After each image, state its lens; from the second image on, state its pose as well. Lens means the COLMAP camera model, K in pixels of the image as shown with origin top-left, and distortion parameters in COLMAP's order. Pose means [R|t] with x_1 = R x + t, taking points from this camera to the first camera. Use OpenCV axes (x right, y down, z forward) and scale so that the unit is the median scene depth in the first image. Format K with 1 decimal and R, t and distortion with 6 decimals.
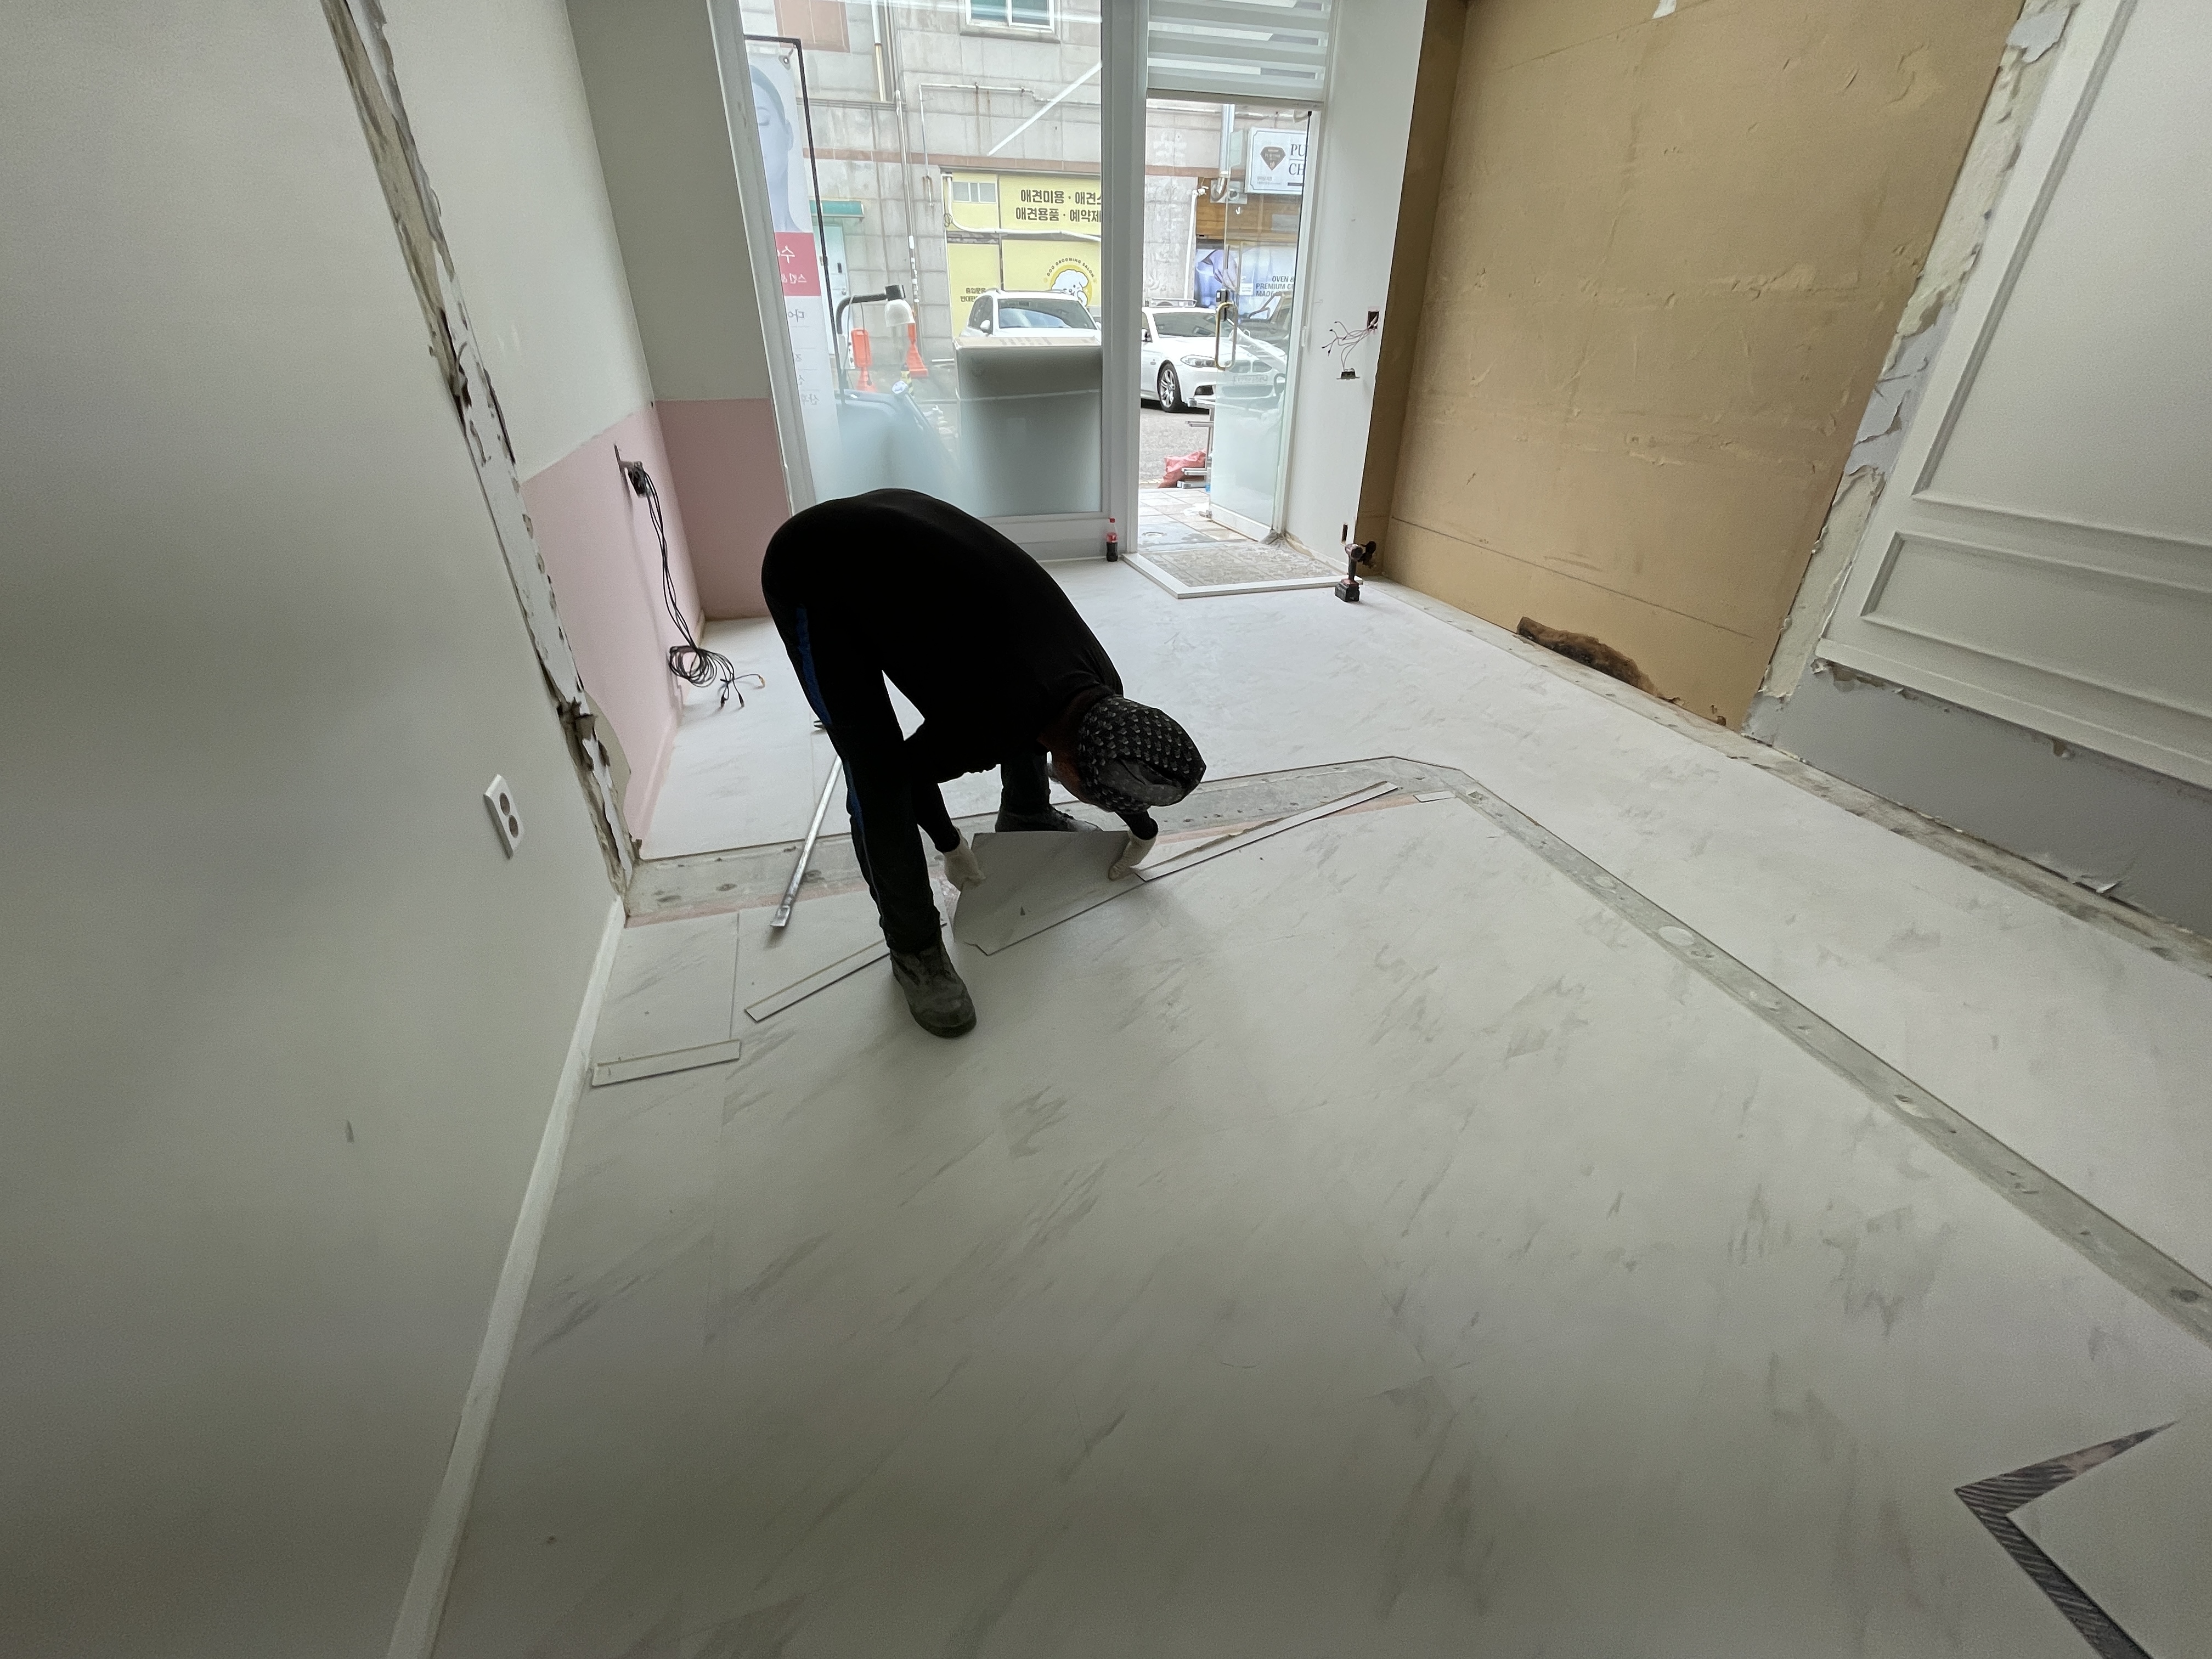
lens RADIAL K [[891.4, 0, 1111.4], [0, 891.4, 829.1], [0, 0, 1]] dist [-0.007780, -0.000063]
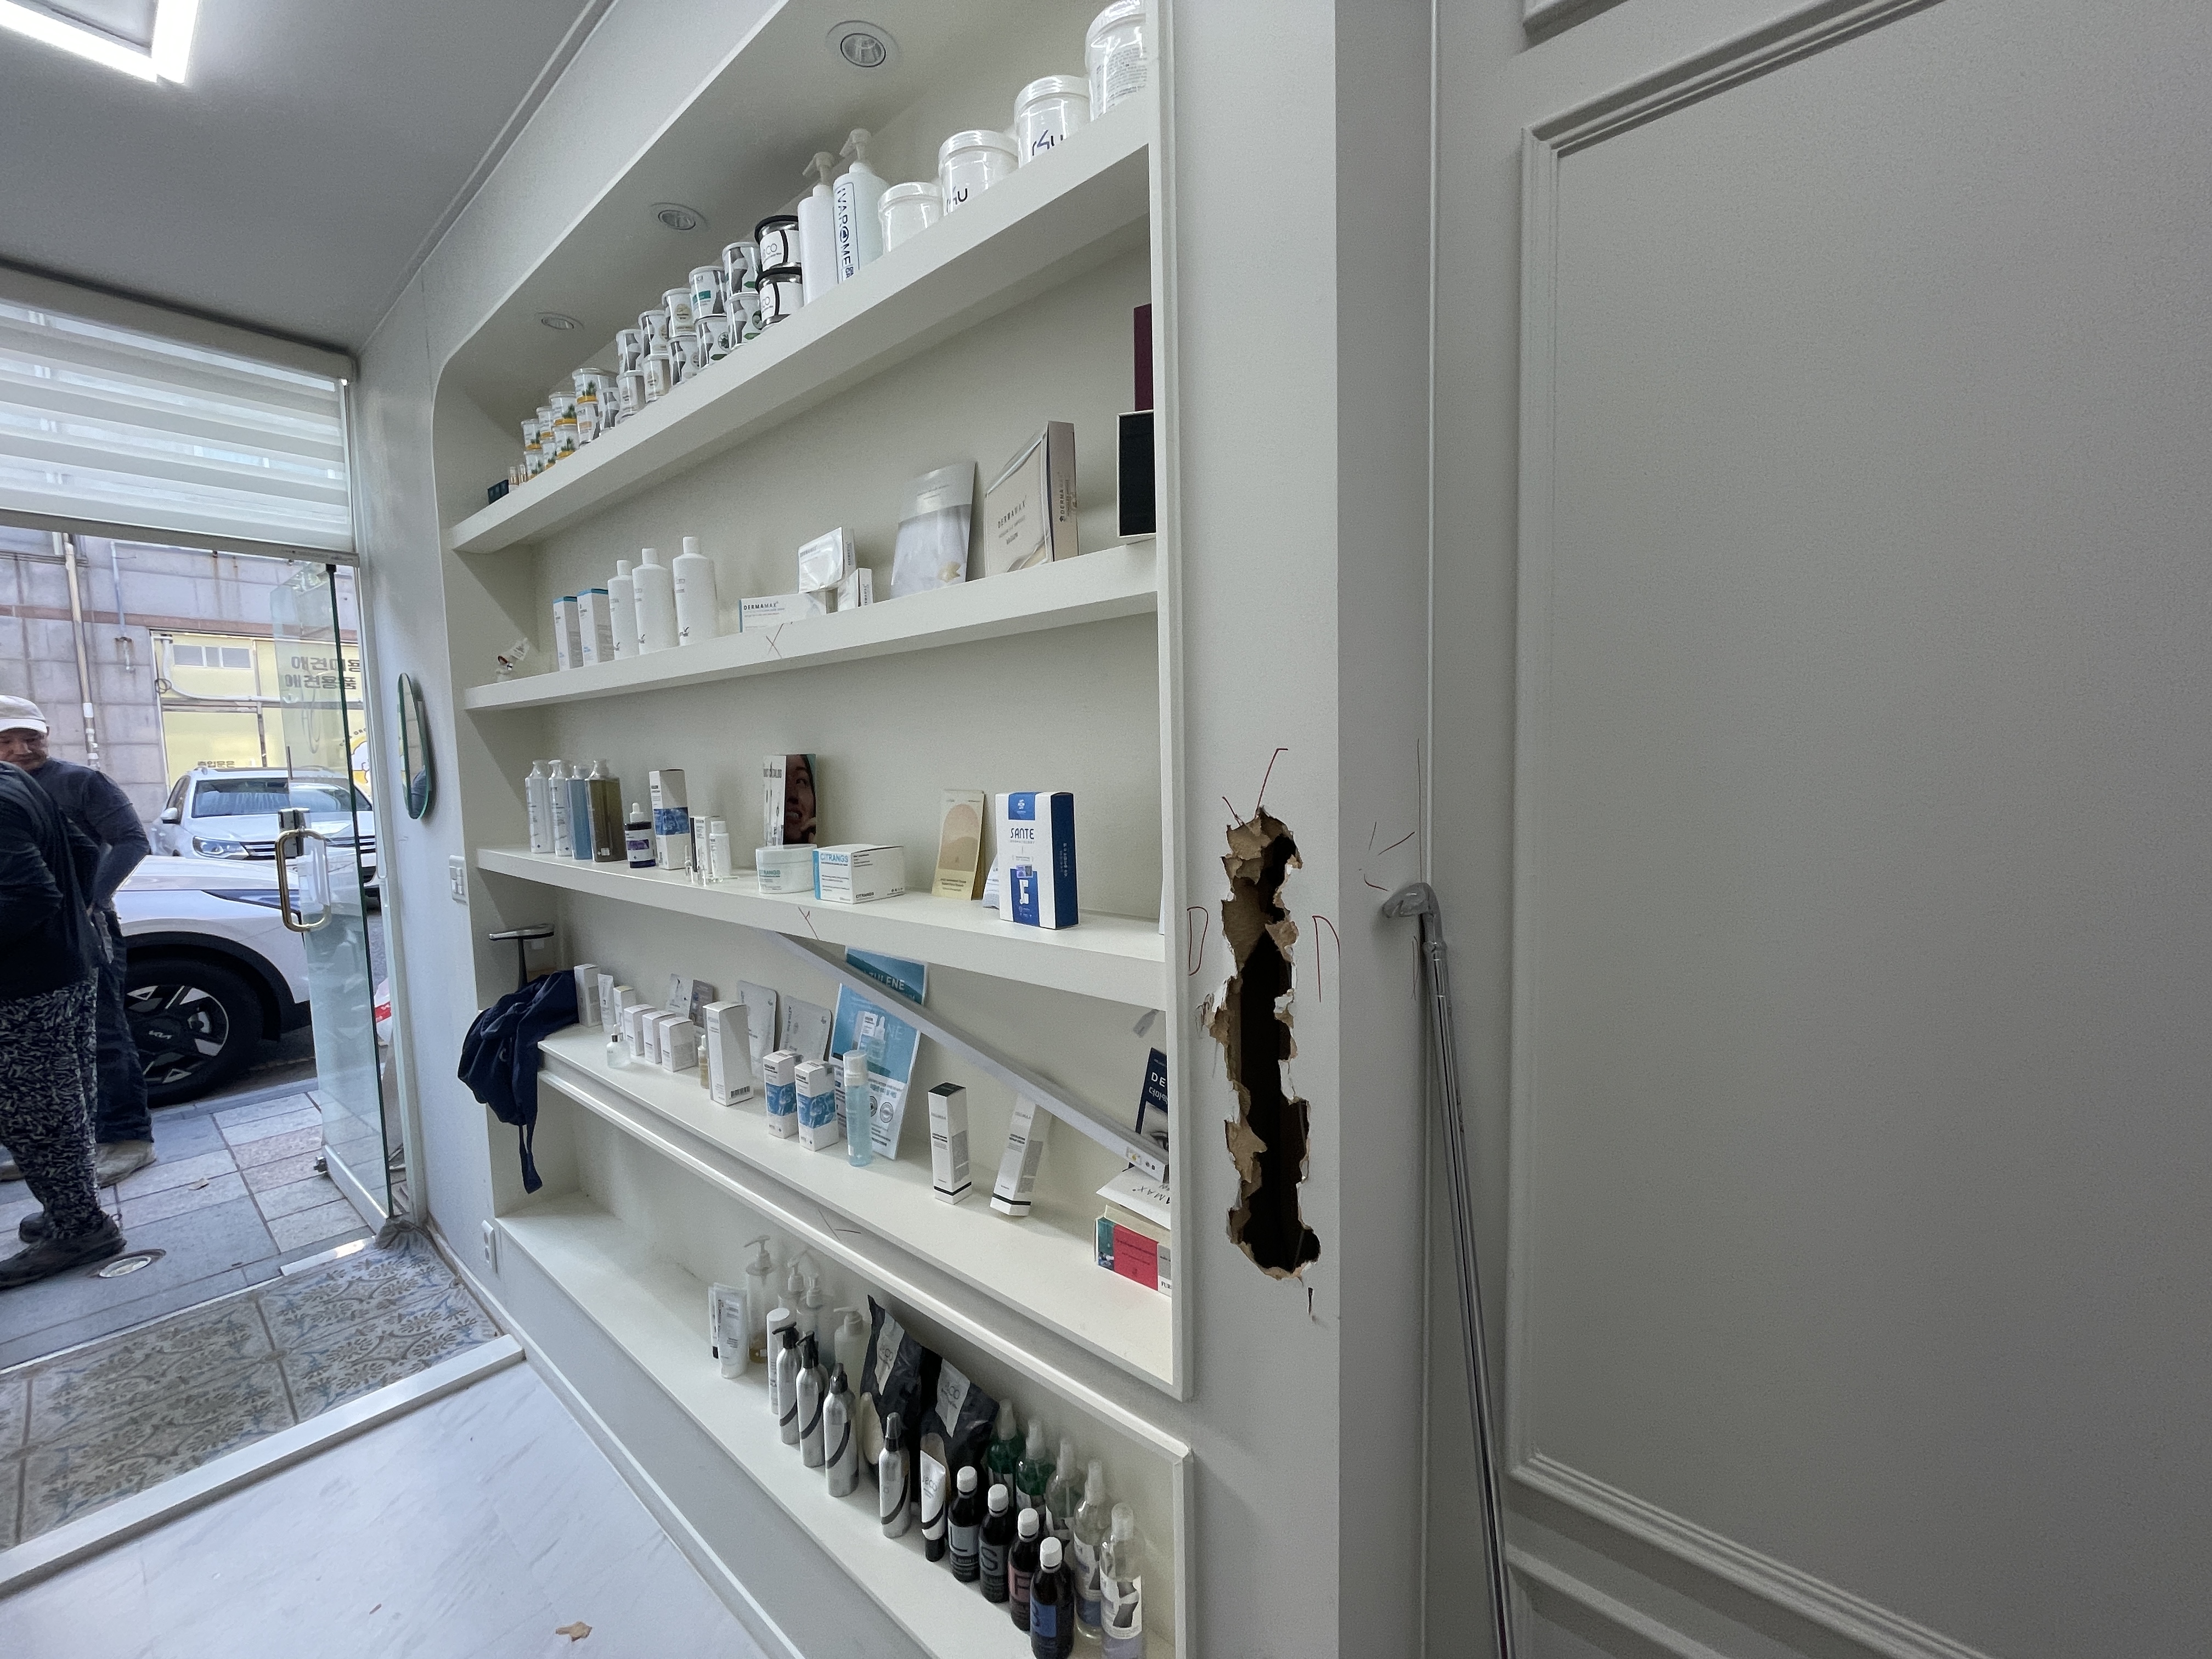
lens RADIAL K [[891.4, 0, 1111.4], [0, 891.4, 829.1], [0, 0, 1]] dist [-0.007780, -0.000063]
pose [[0.838382, -0.066511, 0.541010, 0.084996], [0.293246, 0.891692, -0.344808, -0.074054], [-0.459481, 0.447730, 0.767082, 0.096698]]
